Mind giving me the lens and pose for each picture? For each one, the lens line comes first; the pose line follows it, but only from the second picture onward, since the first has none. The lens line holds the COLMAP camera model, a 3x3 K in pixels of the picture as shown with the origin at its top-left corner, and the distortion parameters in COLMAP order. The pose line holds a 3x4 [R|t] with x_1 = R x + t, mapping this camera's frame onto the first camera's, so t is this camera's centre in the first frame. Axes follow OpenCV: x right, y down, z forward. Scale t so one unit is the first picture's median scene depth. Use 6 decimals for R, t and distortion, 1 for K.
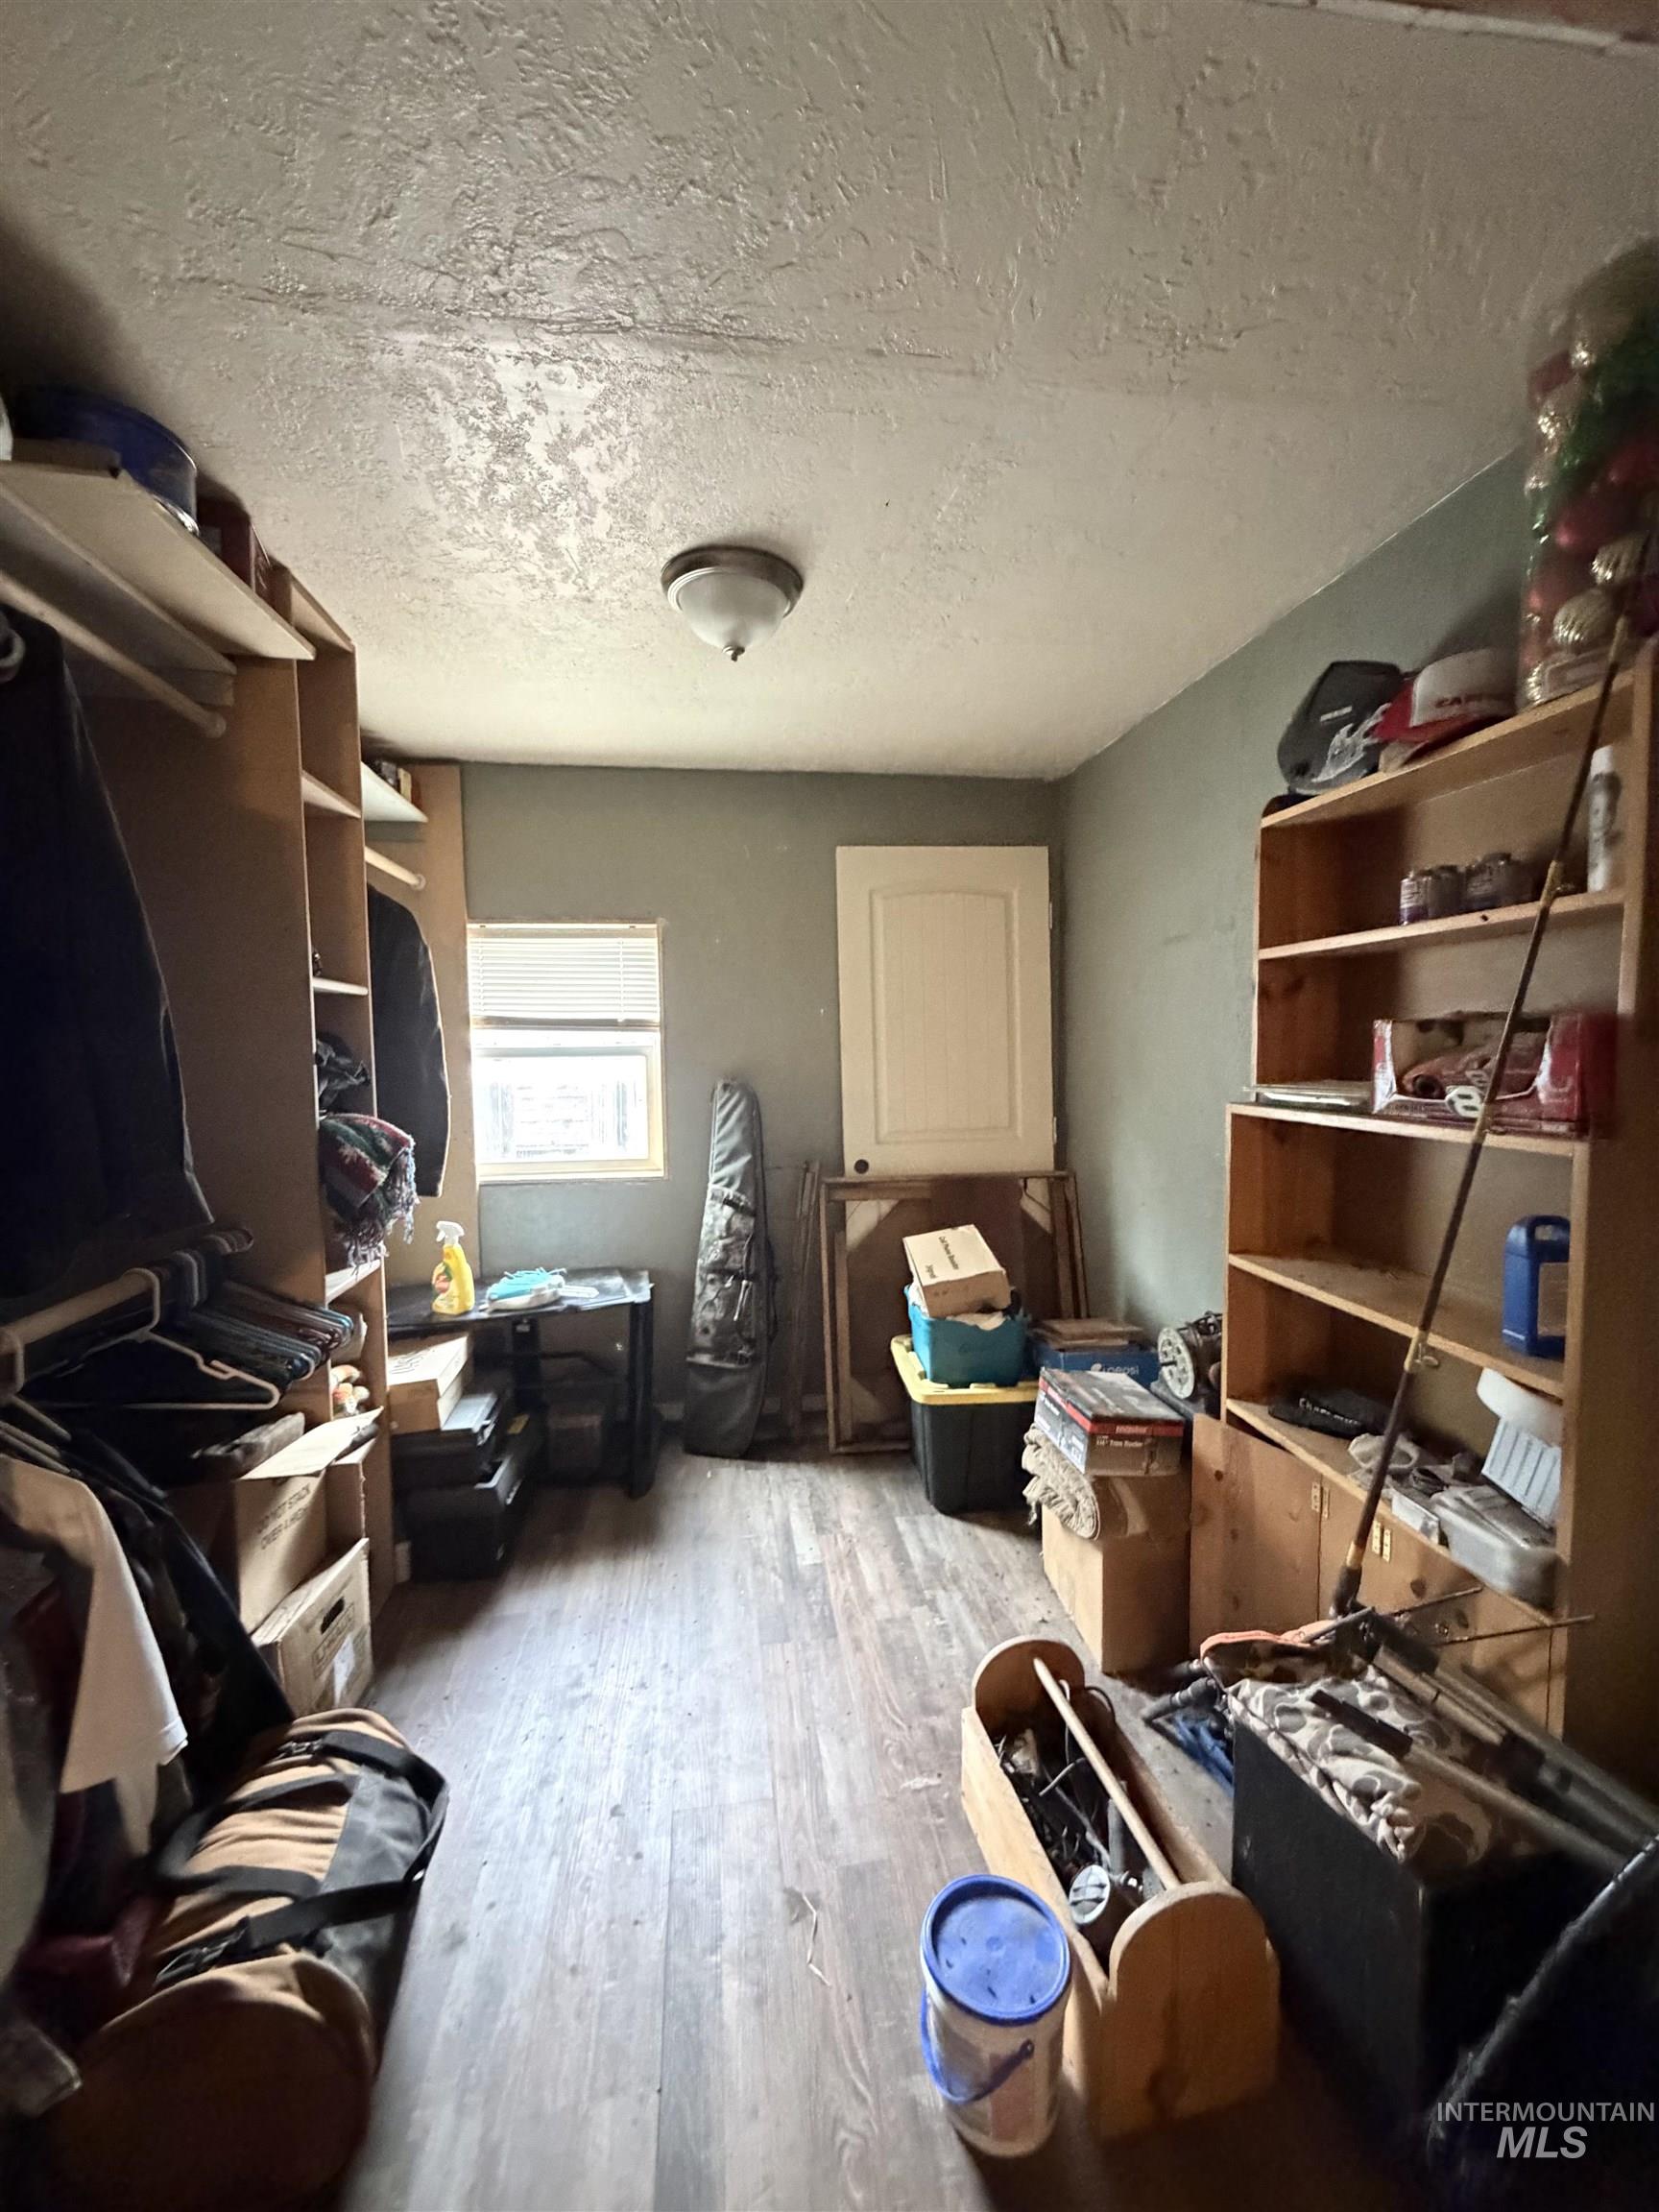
lens RADIAL K [[897.7, 0, 839.4], [0, 897.7, 1100.6], [0, 0, 1]] dist [0.003037, -0.000445]
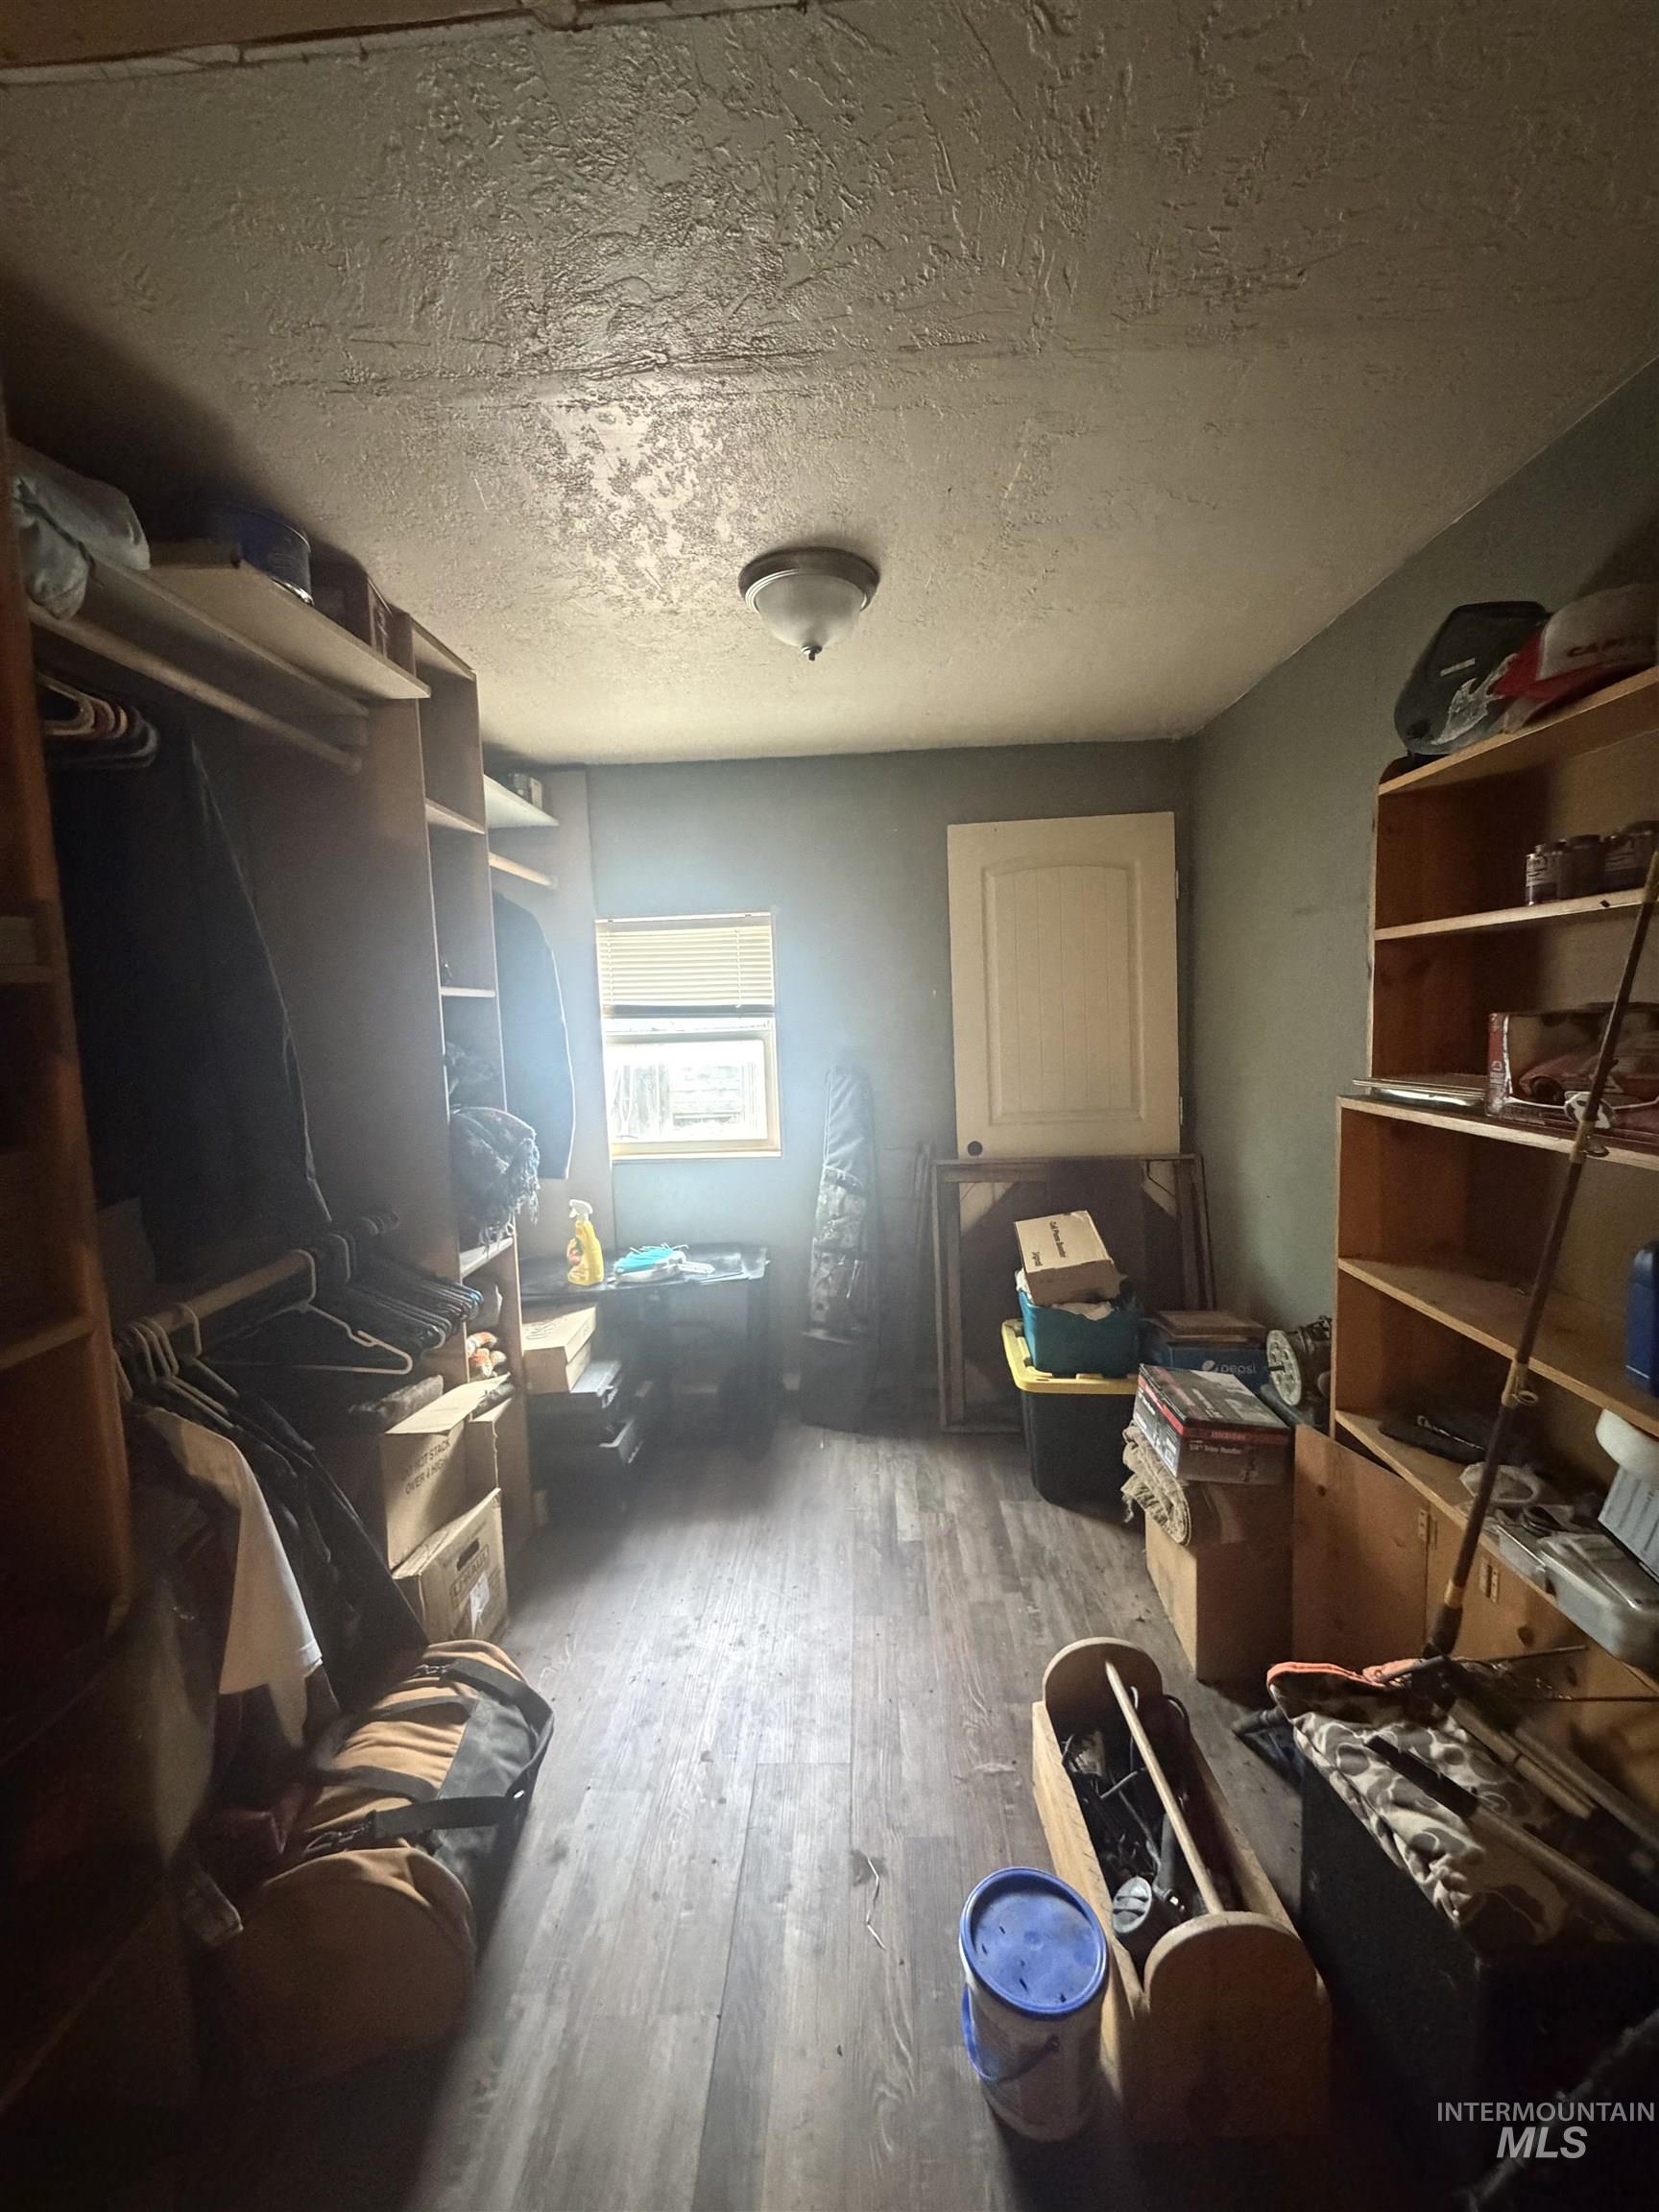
lens RADIAL K [[897.7, 0, 837.7], [0, 897.7, 1097.9], [0, 0, 1]] dist [0.003037, -0.000445]
pose [[0.983836, -0.003244, -0.179040, 0.116360], [0.010066, 0.999257, 0.037210, -0.046354], [0.178786, -0.038411, 0.983138, -0.006329]]
